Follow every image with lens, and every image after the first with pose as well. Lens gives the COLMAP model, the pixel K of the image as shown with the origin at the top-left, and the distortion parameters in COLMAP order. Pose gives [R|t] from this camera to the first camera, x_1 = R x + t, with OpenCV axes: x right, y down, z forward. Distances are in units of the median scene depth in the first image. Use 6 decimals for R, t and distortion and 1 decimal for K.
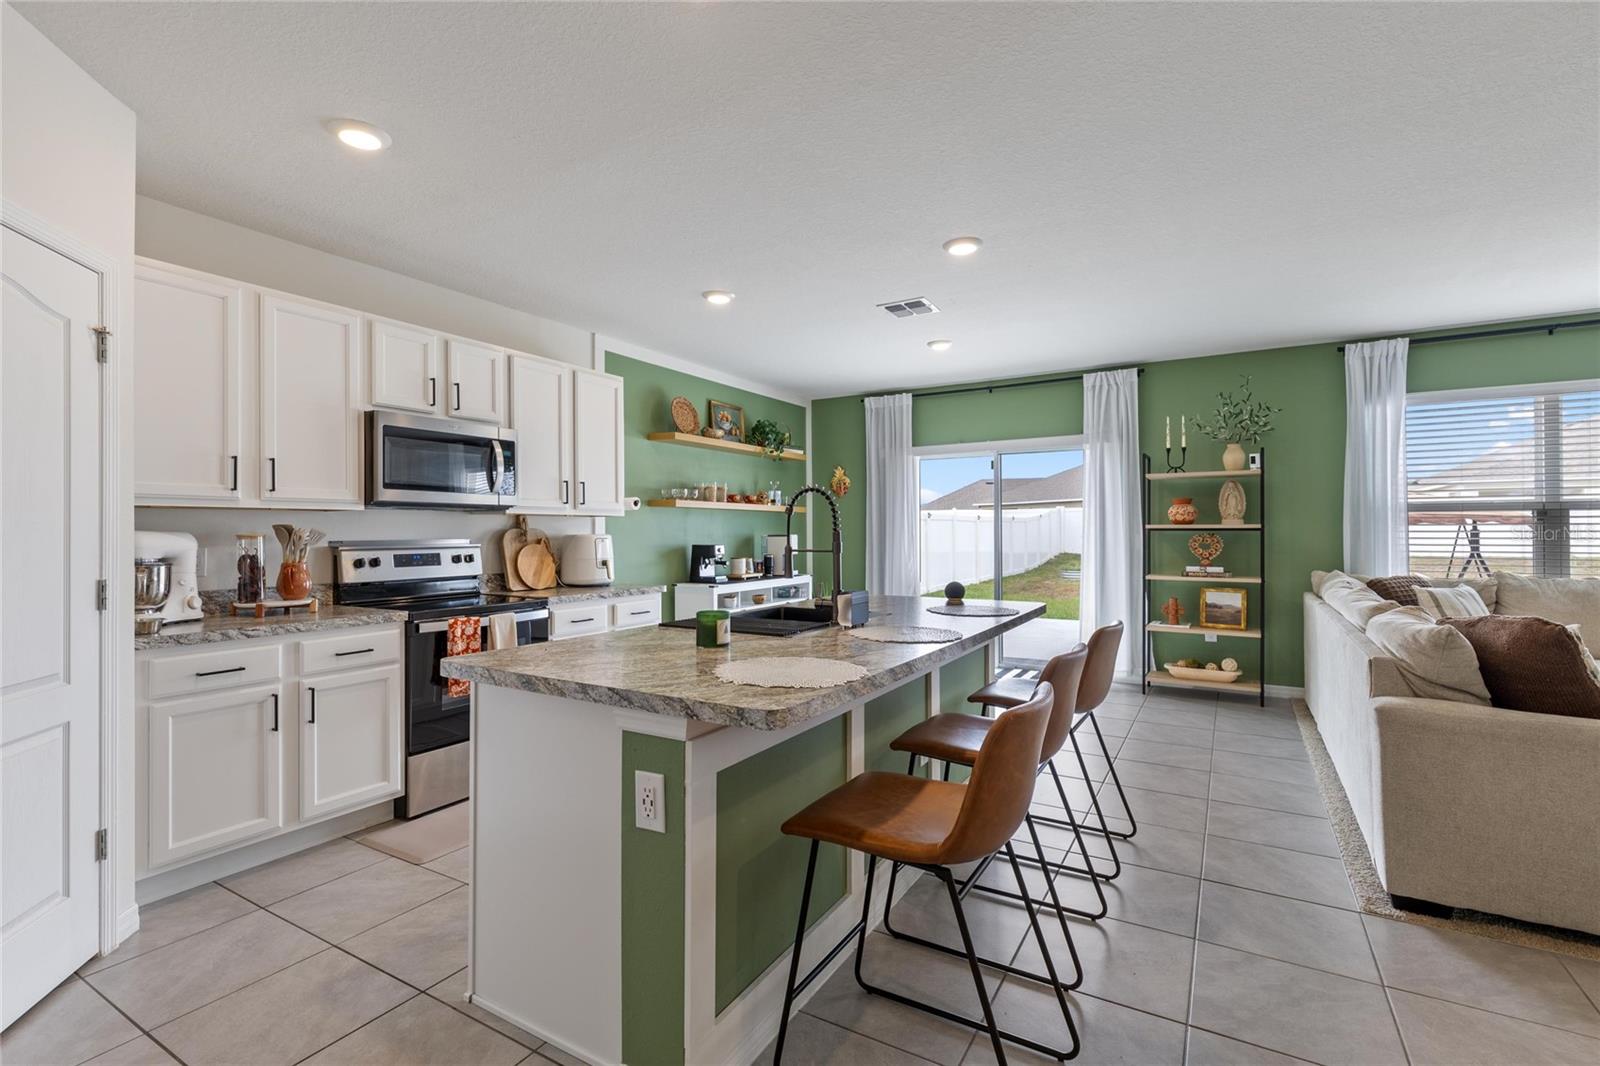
lens RADIAL K [[728.1, 0, 800.8], [0, 728.1, 527.9], [0, 0, 1]] dist [0.001534, -0.001091]
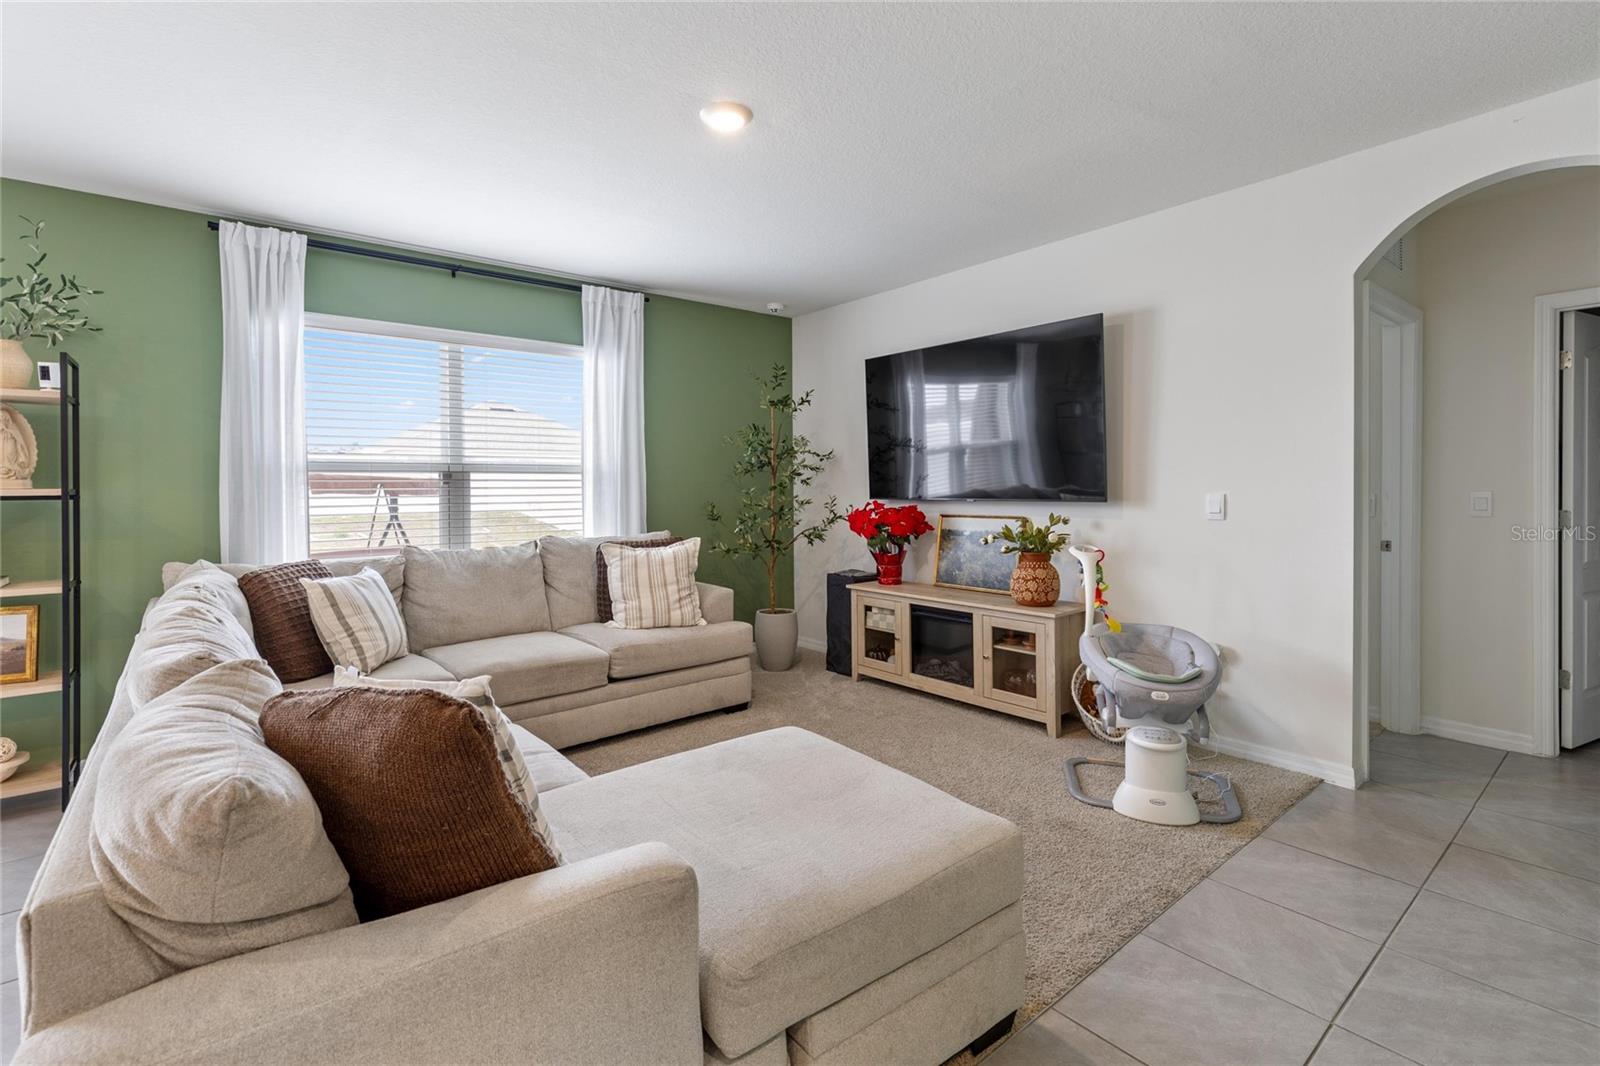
lens RADIAL K [[728.1, 0, 779.9], [0, 728.1, 488.9], [0, 0, 1]] dist [0.001534, -0.001091]
pose [[0.345810, -0.002405, 0.938301, 0.299021], [0.001088, 0.999997, 0.002162, -0.005621], [-0.938304, 0.000273, 0.345812, 0.287728]]
